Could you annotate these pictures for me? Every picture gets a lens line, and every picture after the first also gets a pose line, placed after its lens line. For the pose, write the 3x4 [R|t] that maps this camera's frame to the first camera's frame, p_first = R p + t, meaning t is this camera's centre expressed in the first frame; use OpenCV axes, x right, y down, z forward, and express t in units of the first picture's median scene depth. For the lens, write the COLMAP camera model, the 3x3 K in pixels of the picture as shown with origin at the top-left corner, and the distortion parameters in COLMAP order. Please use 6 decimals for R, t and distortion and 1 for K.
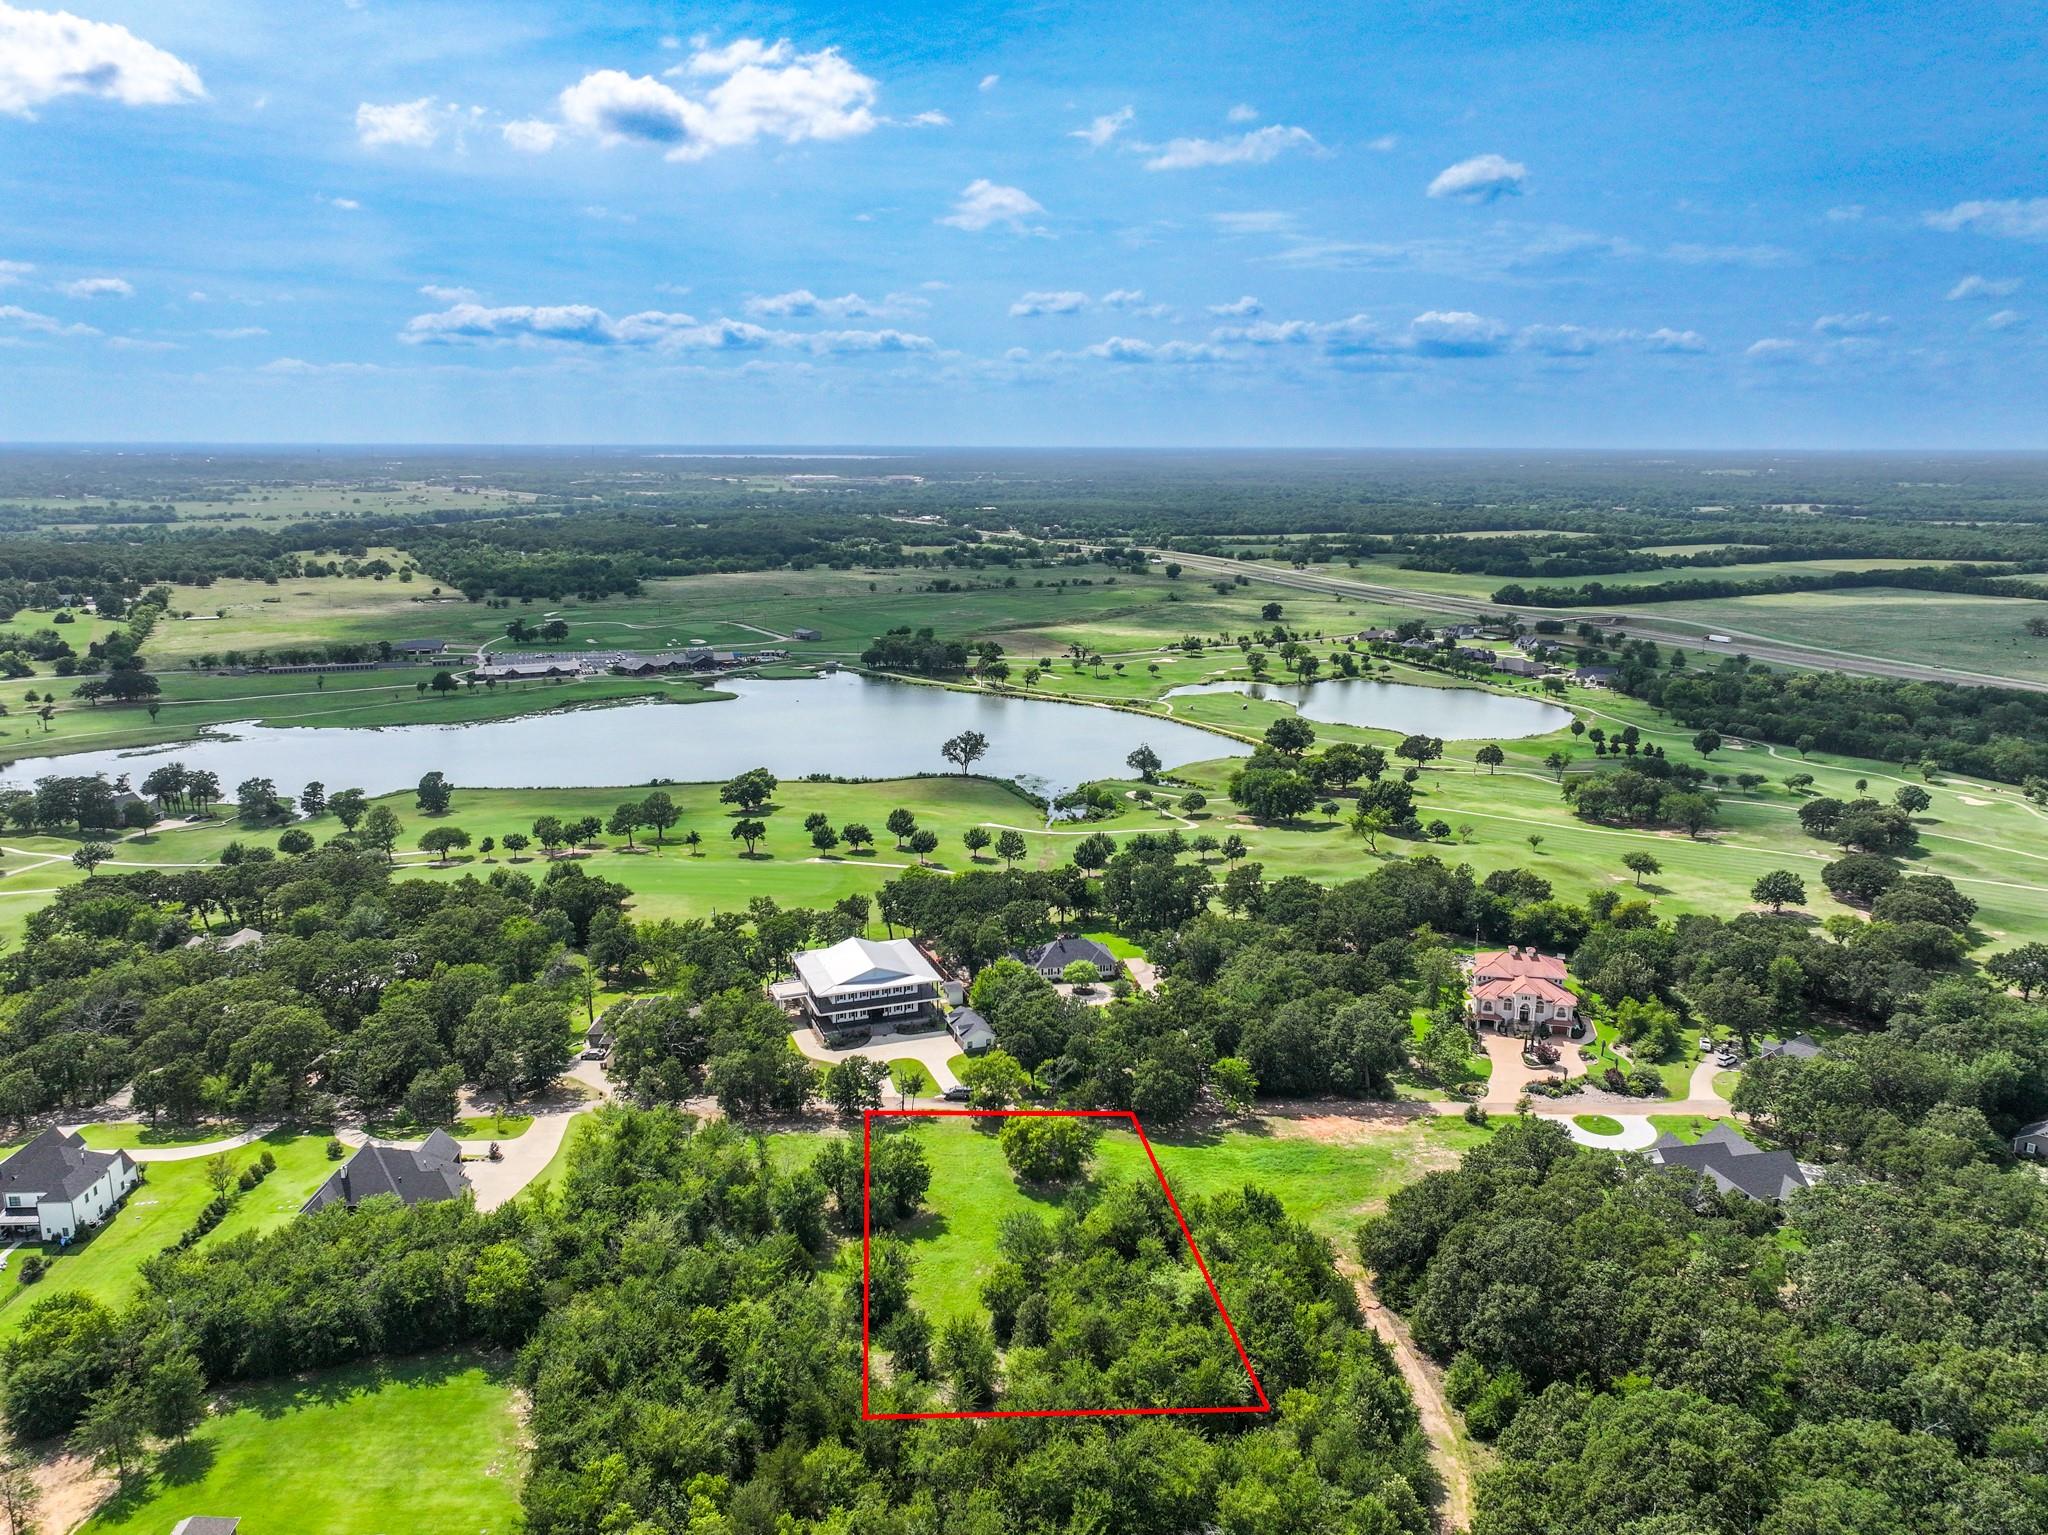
lens RADIAL K [[1442.9, 0, 1034.6], [0, 1442.9, 766.4], [0, 0, 1]] dist [0.004676, 0.001305]
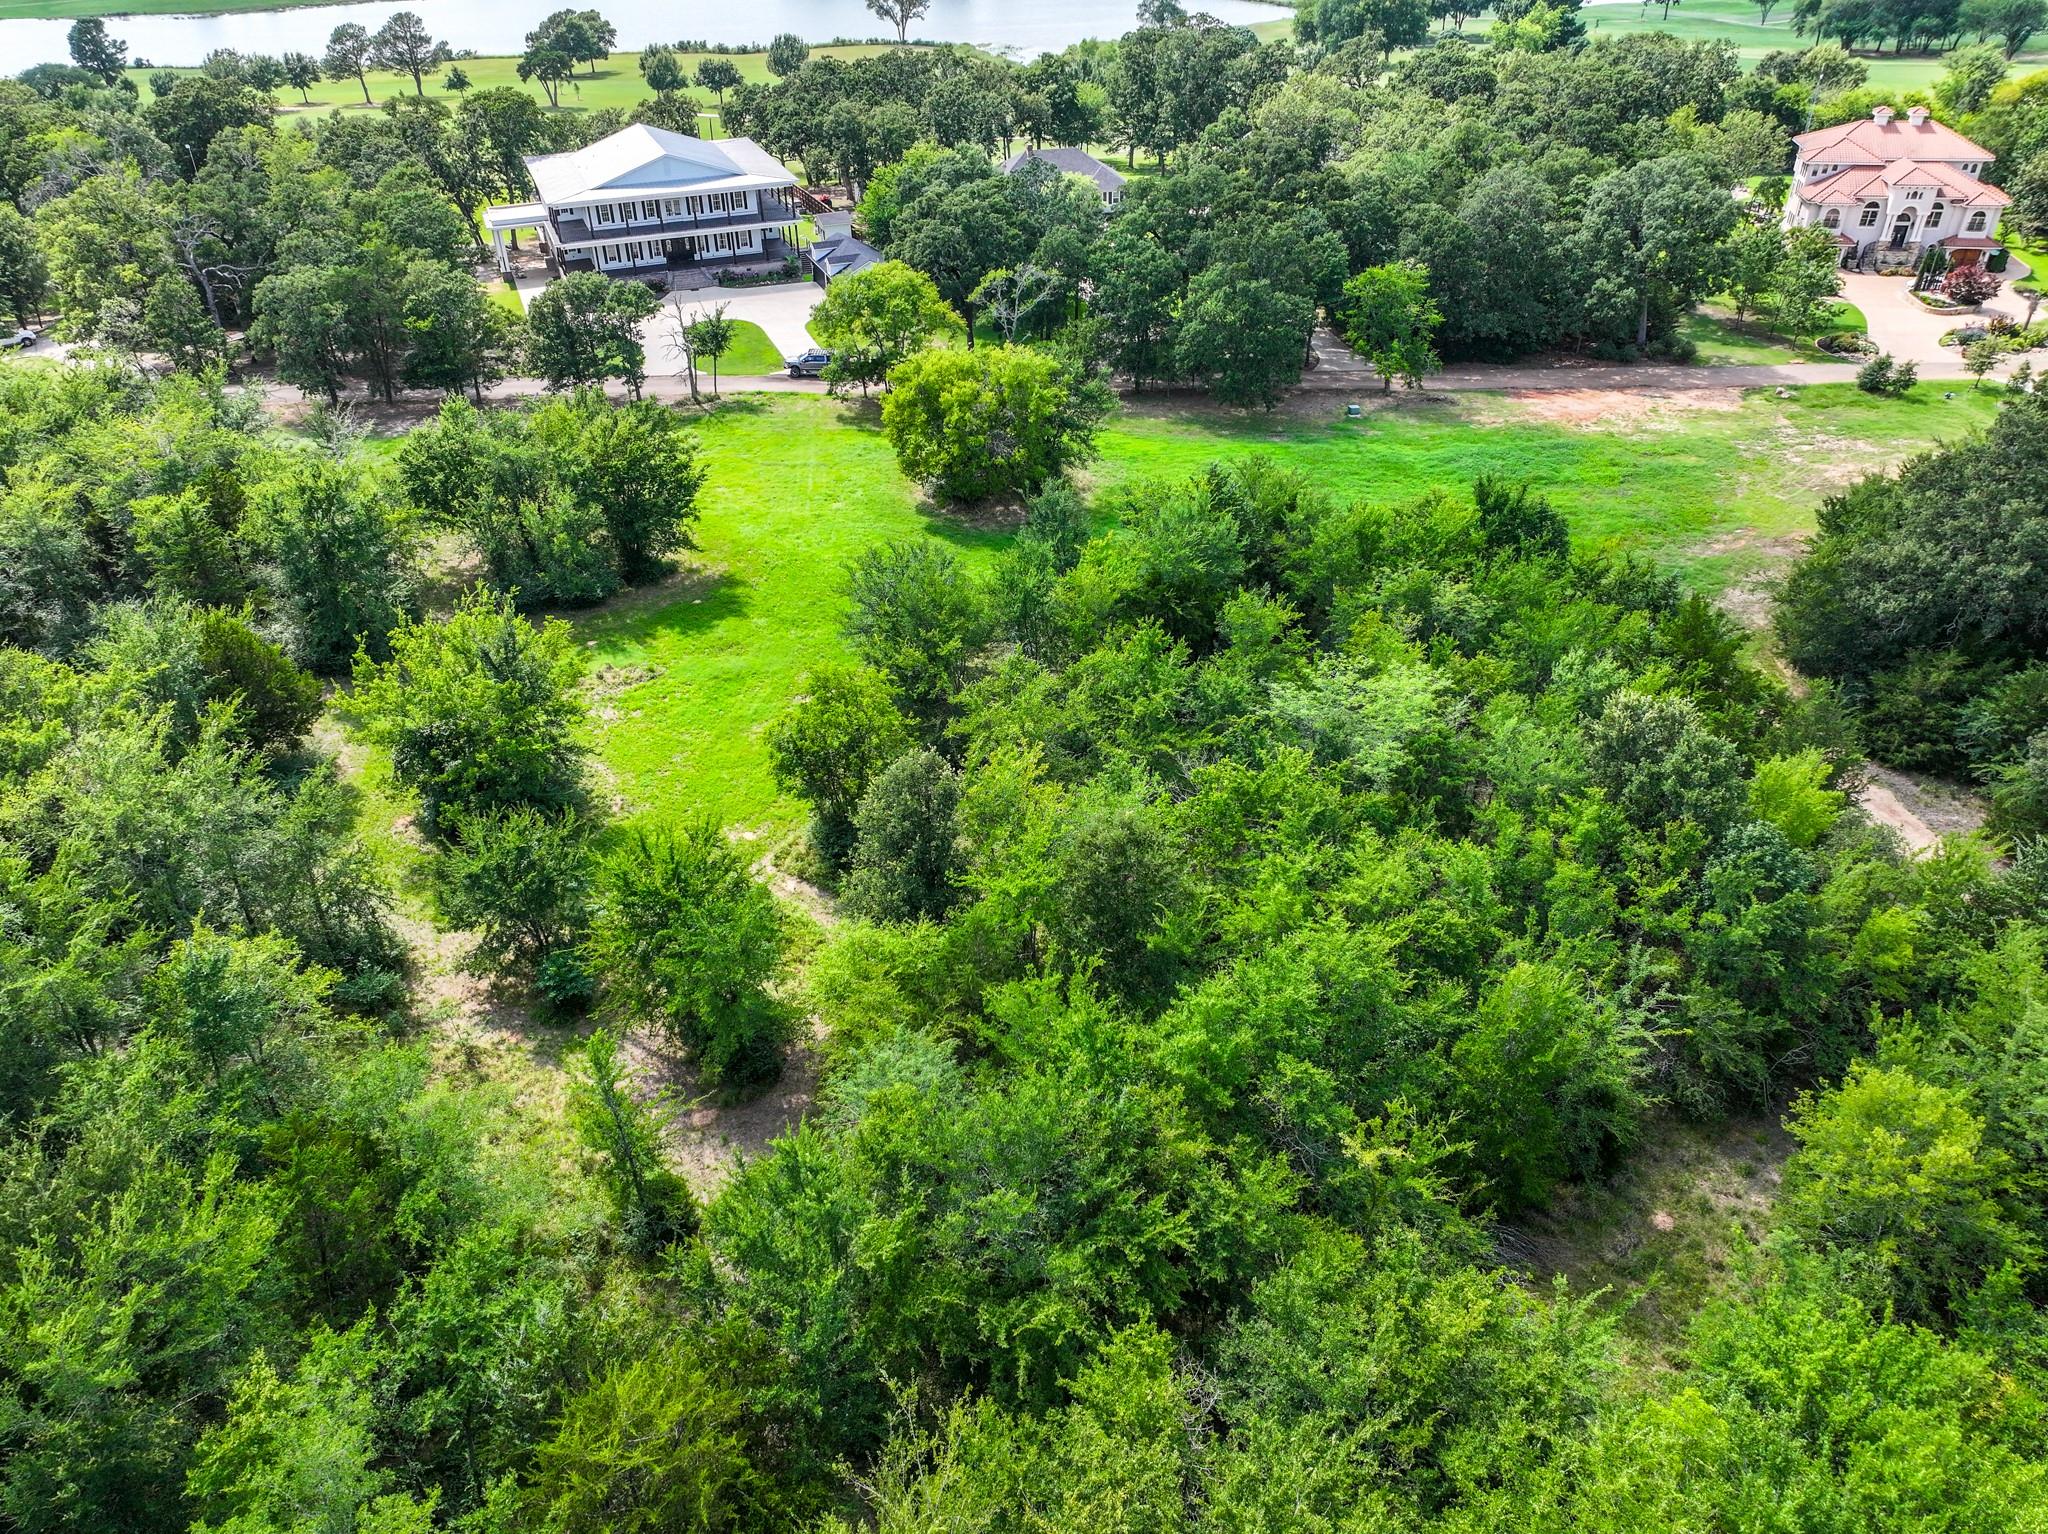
lens RADIAL K [[1442.9, 0, 1034.6], [0, 1442.9, 765.9], [0, 0, 1]] dist [0.004676, 0.001305]
pose [[0.999729, -0.023117, -0.002569, 0.021561], [0.022501, 0.933215, 0.358613, 0.205230], [-0.005892, -0.358573, 0.933483, 0.565438]]
